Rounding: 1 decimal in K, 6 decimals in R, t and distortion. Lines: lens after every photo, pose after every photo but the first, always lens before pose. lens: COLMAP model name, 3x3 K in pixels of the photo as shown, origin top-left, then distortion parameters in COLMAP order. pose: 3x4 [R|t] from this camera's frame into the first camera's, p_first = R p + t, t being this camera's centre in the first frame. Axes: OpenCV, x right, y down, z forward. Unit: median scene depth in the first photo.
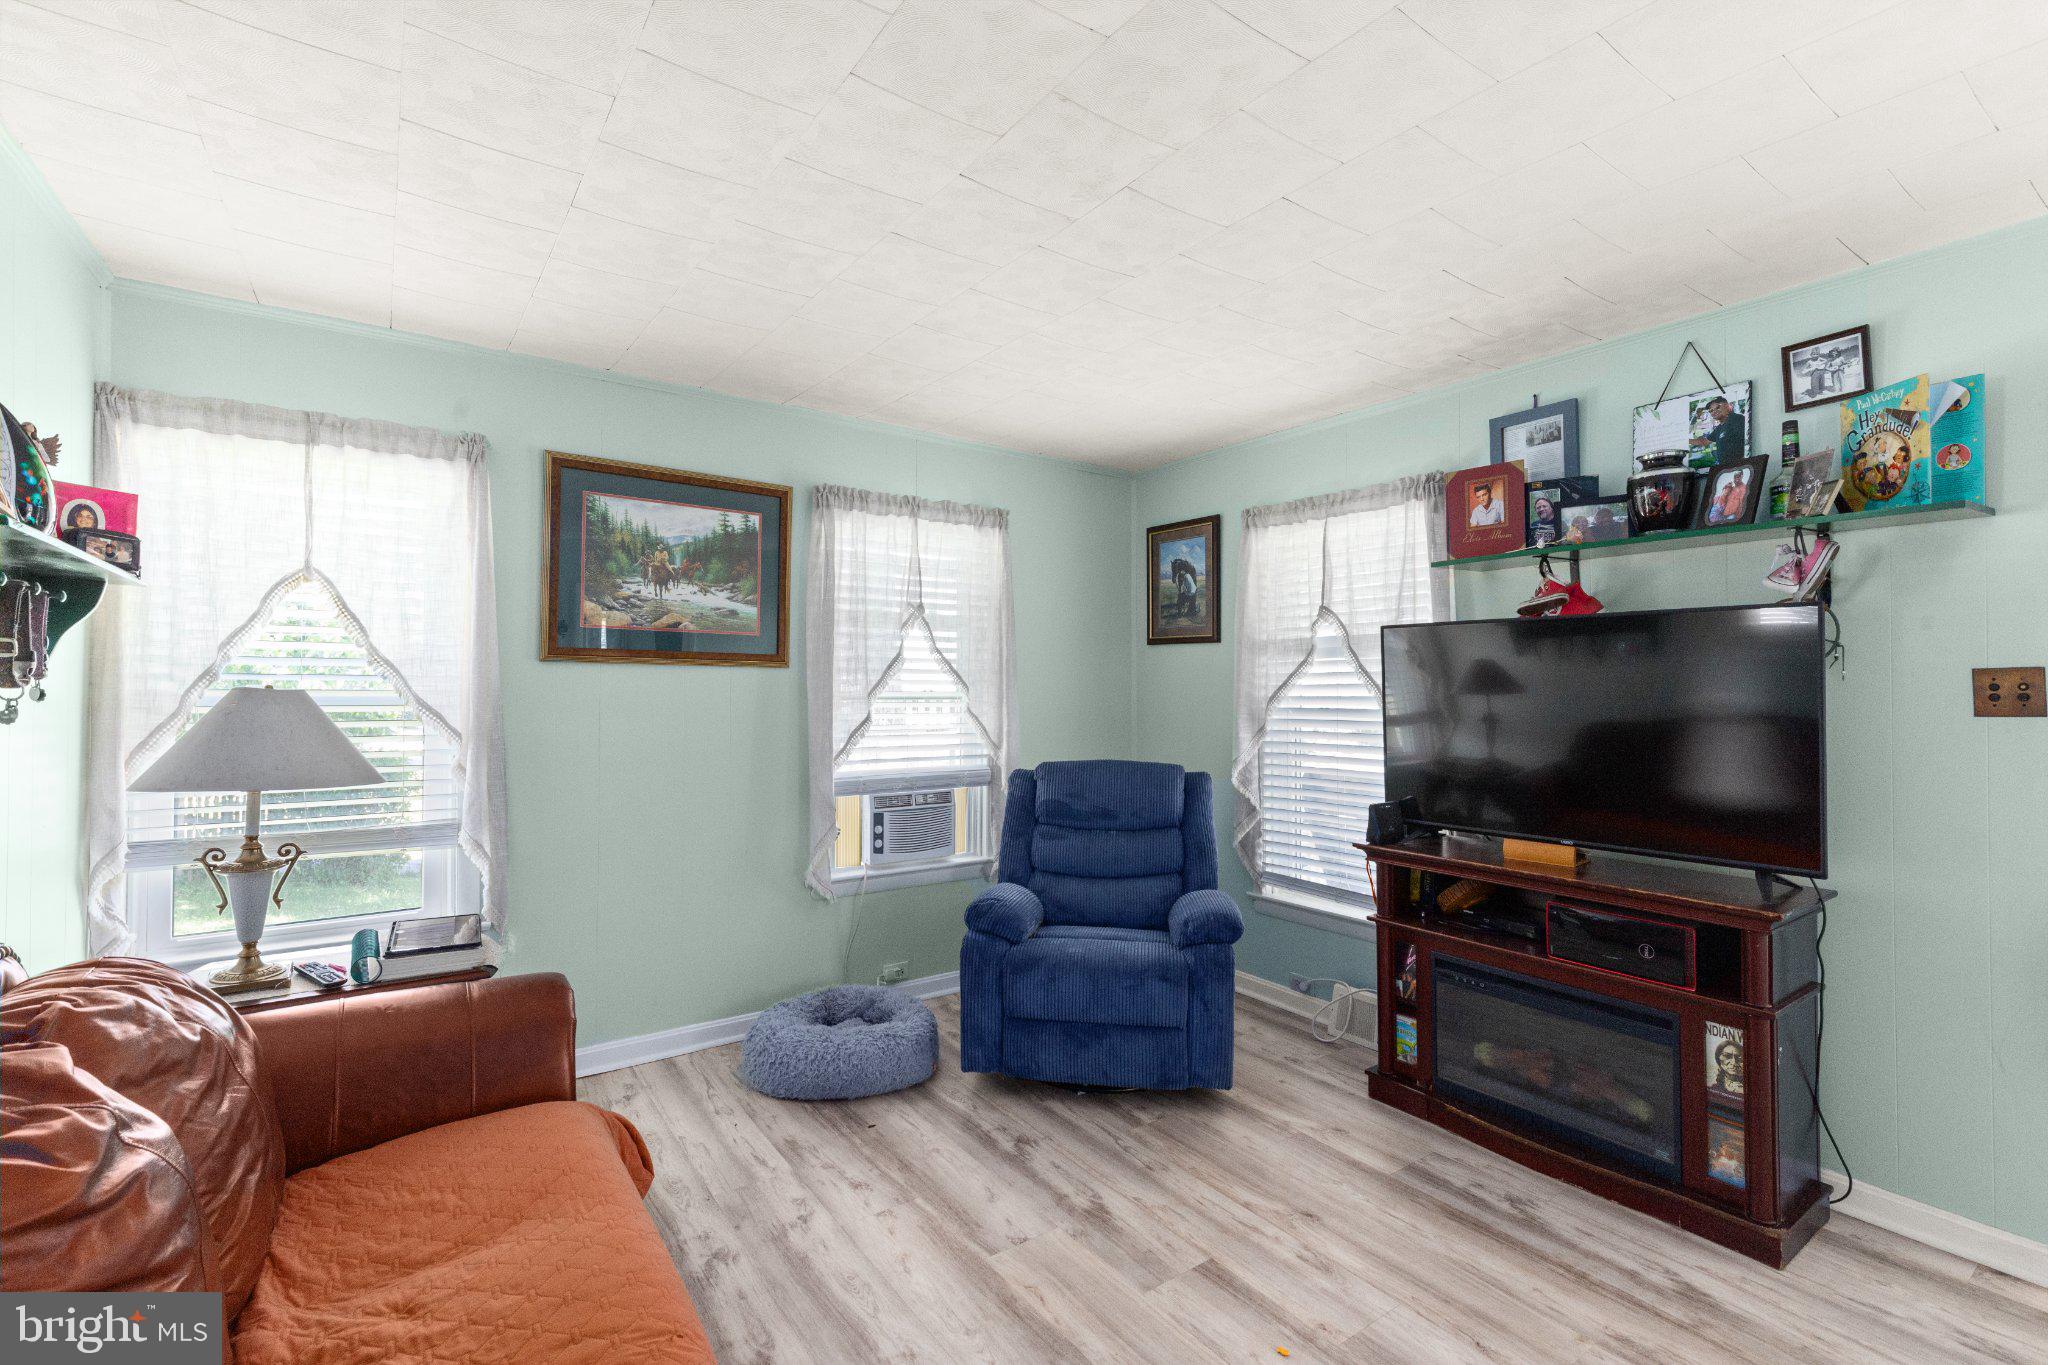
lens RADIAL K [[925.2, 0, 1029.0], [0, 925.2, 680.6], [0, 0, 1]] dist [0.017479, -0.000890]
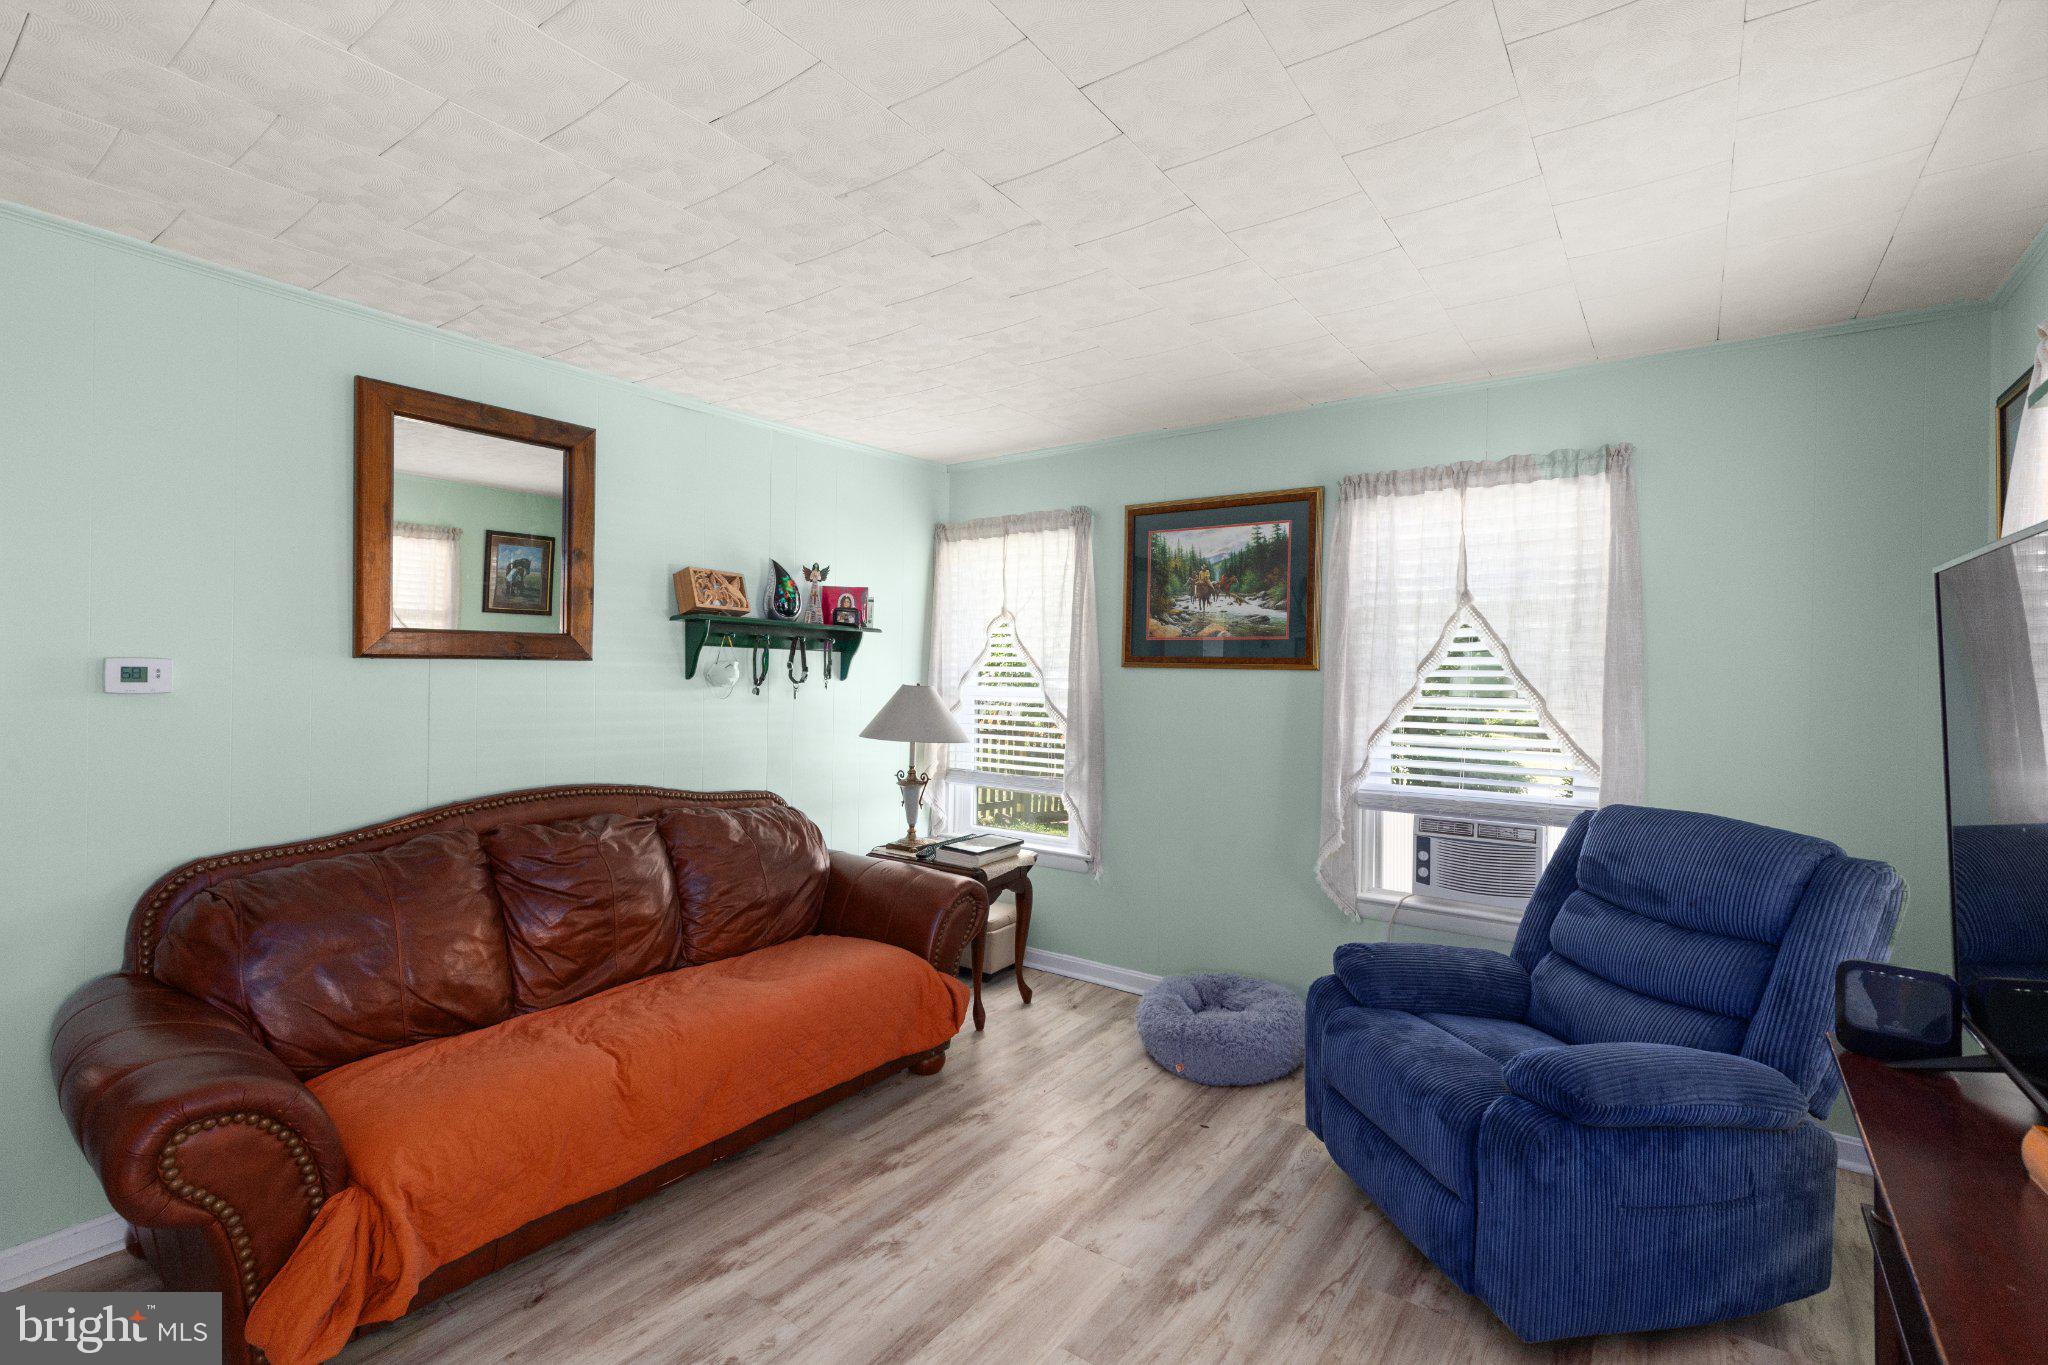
lens RADIAL K [[925.2, 0, 1024.4], [0, 925.2, 681.7], [0, 0, 1]] dist [0.017479, -0.000890]
pose [[0.316638, 0.004539, -0.948536, 0.631477], [-0.005214, 0.999982, 0.003045, -0.003512], [0.948532, 0.003982, 0.316656, 0.428375]]
